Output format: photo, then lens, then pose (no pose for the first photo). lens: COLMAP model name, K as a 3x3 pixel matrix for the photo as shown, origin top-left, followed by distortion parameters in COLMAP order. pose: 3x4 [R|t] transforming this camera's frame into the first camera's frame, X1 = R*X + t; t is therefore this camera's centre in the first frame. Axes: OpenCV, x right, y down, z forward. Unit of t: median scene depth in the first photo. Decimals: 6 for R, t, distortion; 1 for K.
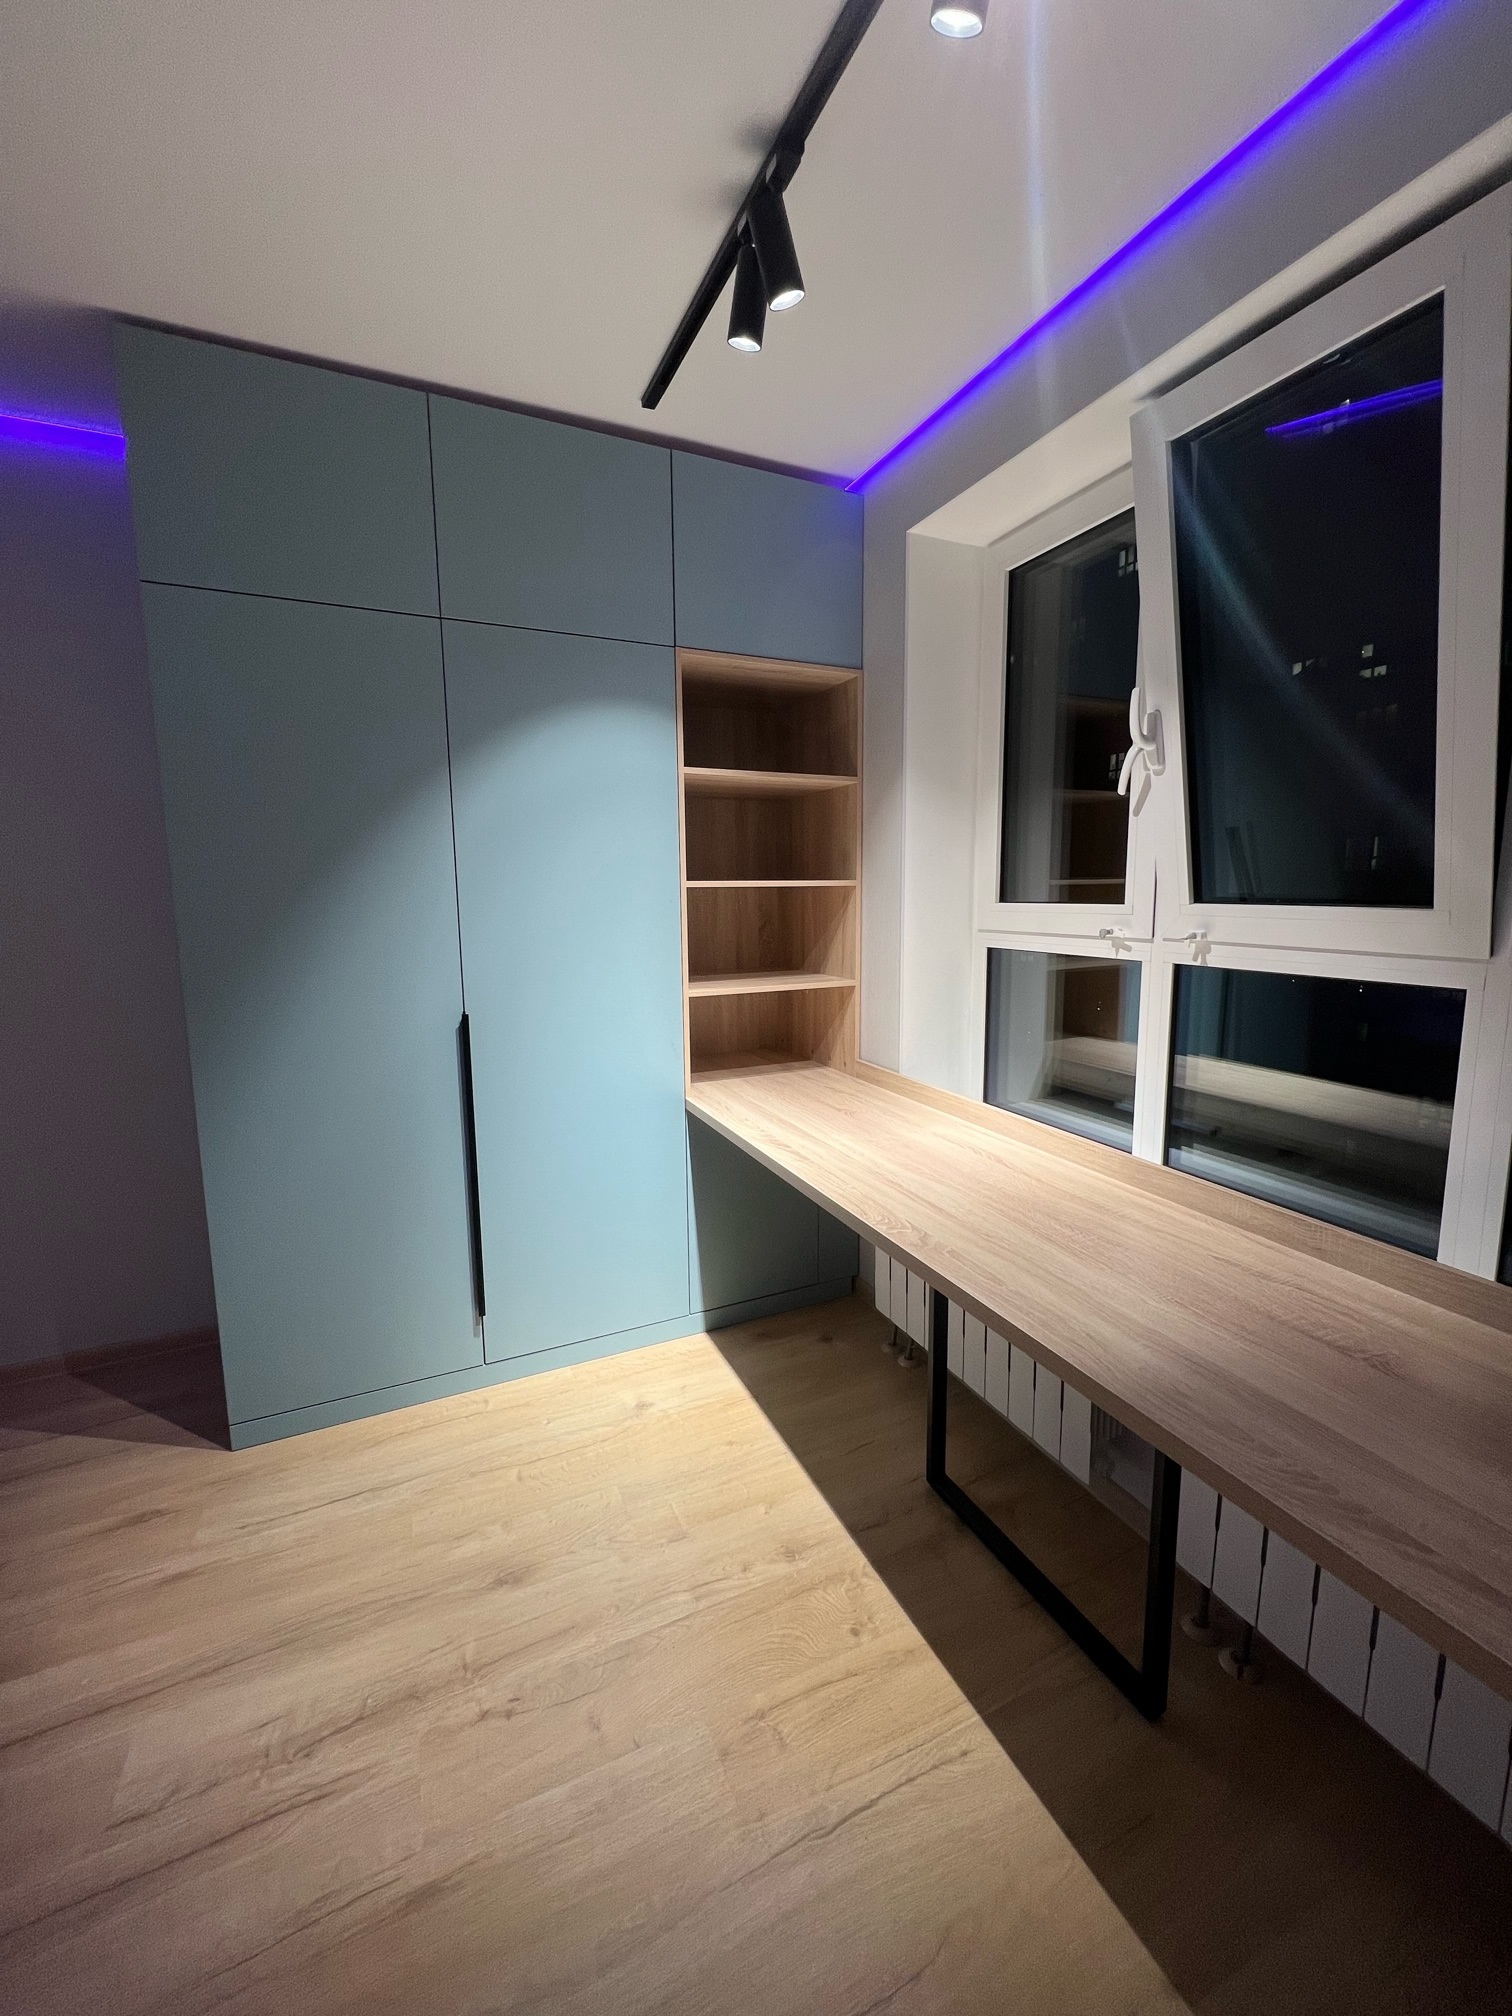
lens RADIAL K [[804.7, 0, 762.0], [0, 804.7, 1004.3], [0, 0, 1]] dist [-0.000511, 0.000047]
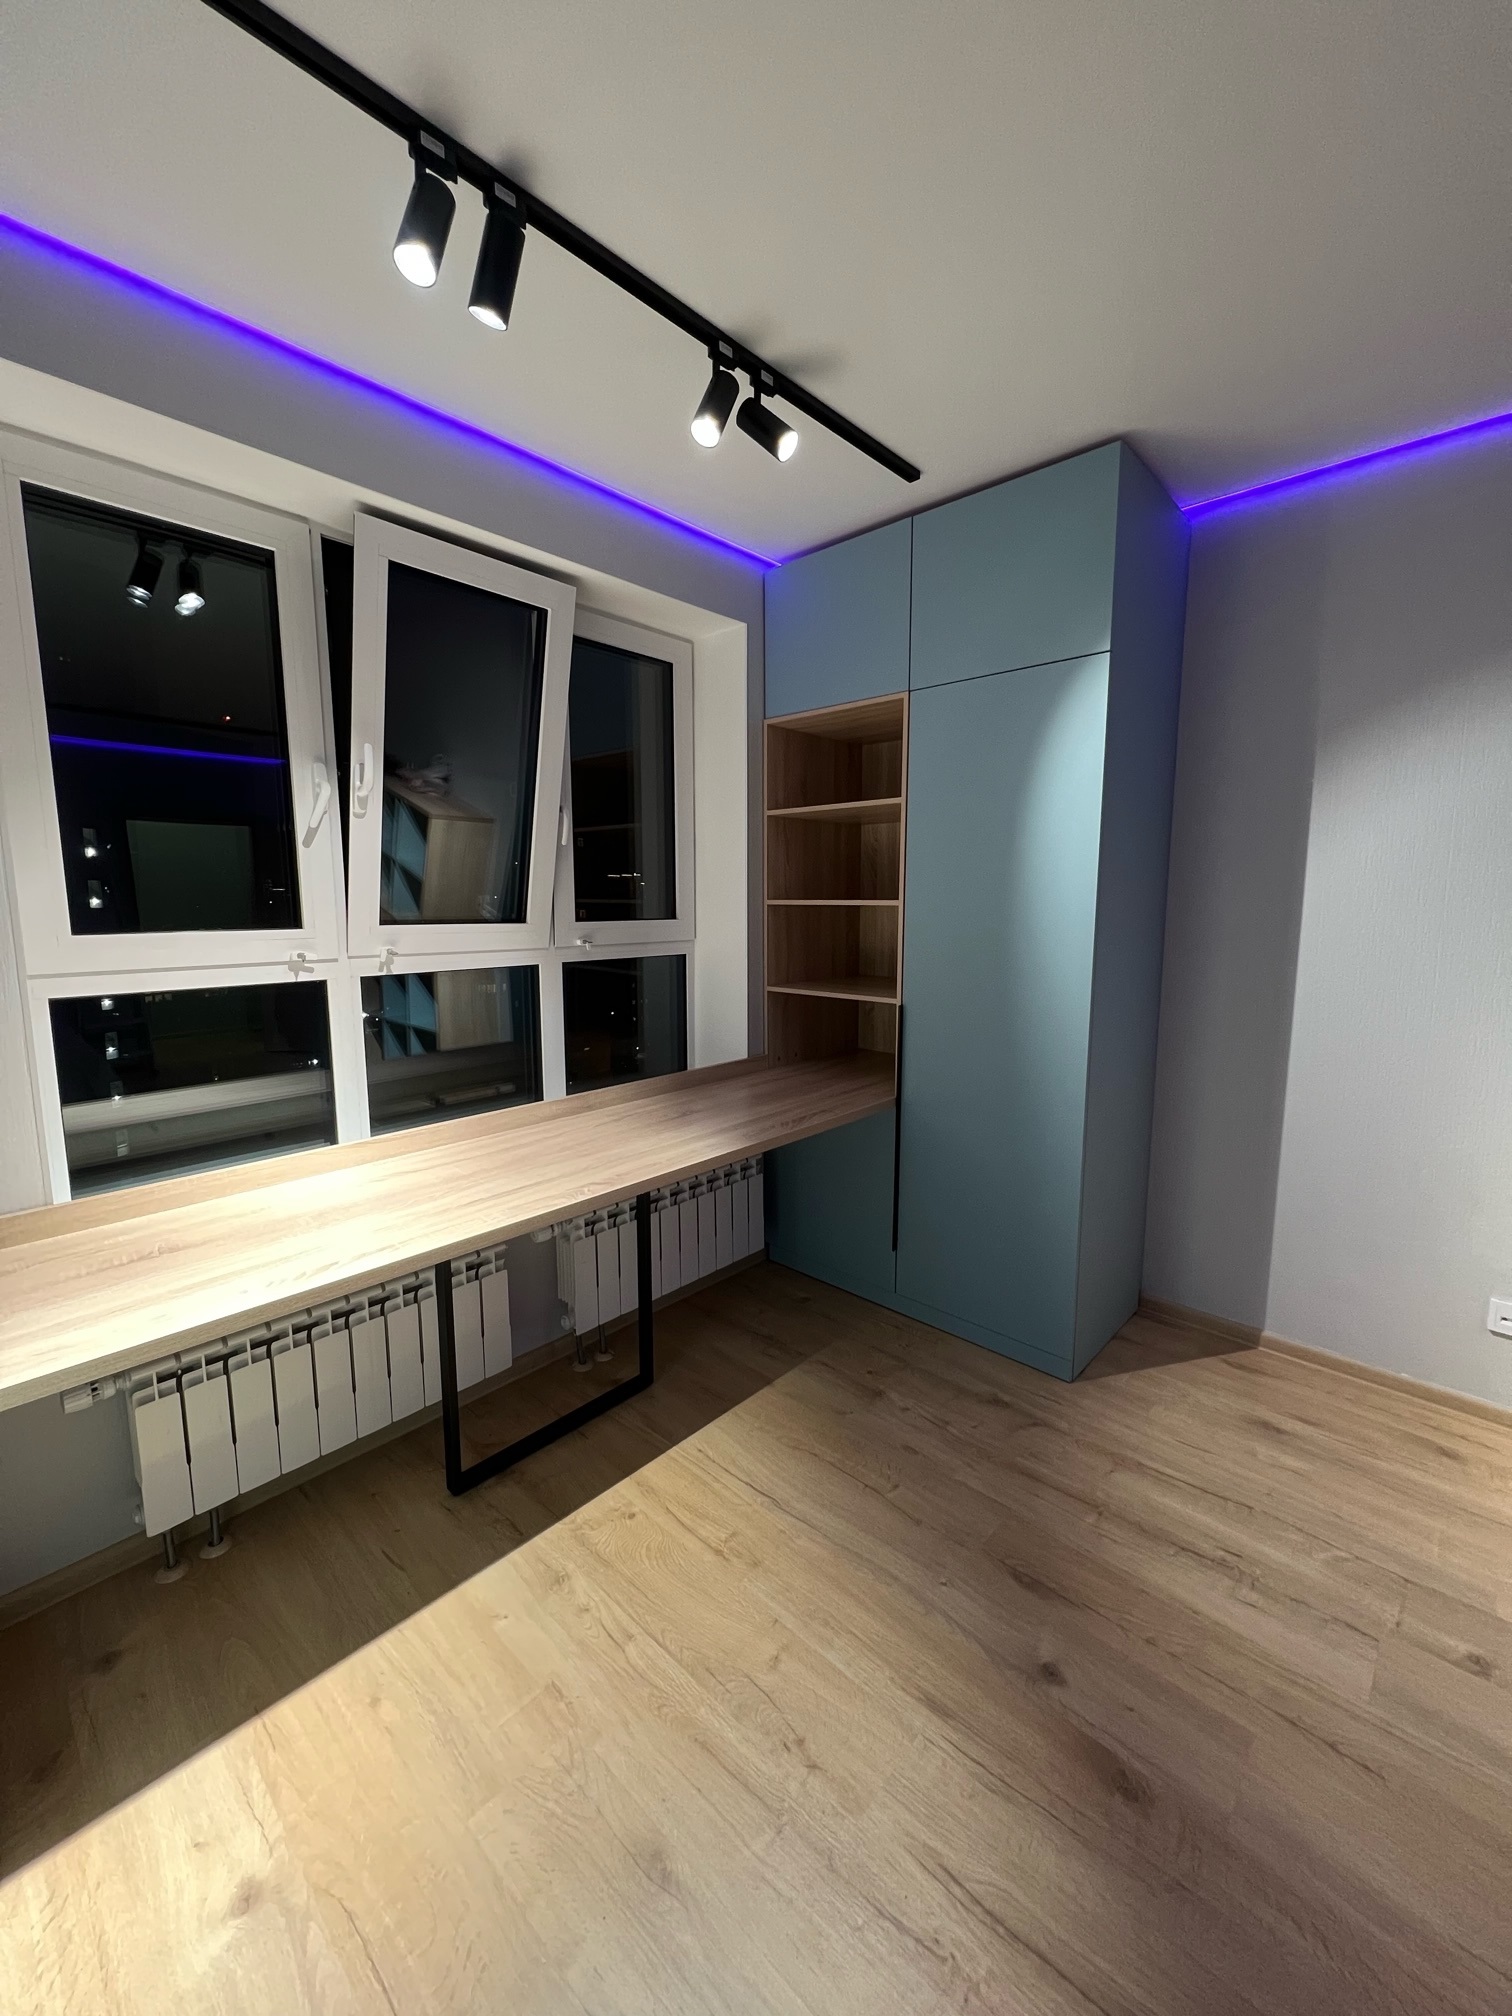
lens RADIAL K [[804.7, 0, 762.0], [0, 804.7, 1004.3], [0, 0, 1]] dist [-0.000511, 0.000047]
pose [[-0.384119, -0.111534, 0.916522, -0.962321], [0.133206, 0.975596, 0.174550, -0.166186], [-0.913624, 0.189134, -0.359889, 1.066922]]
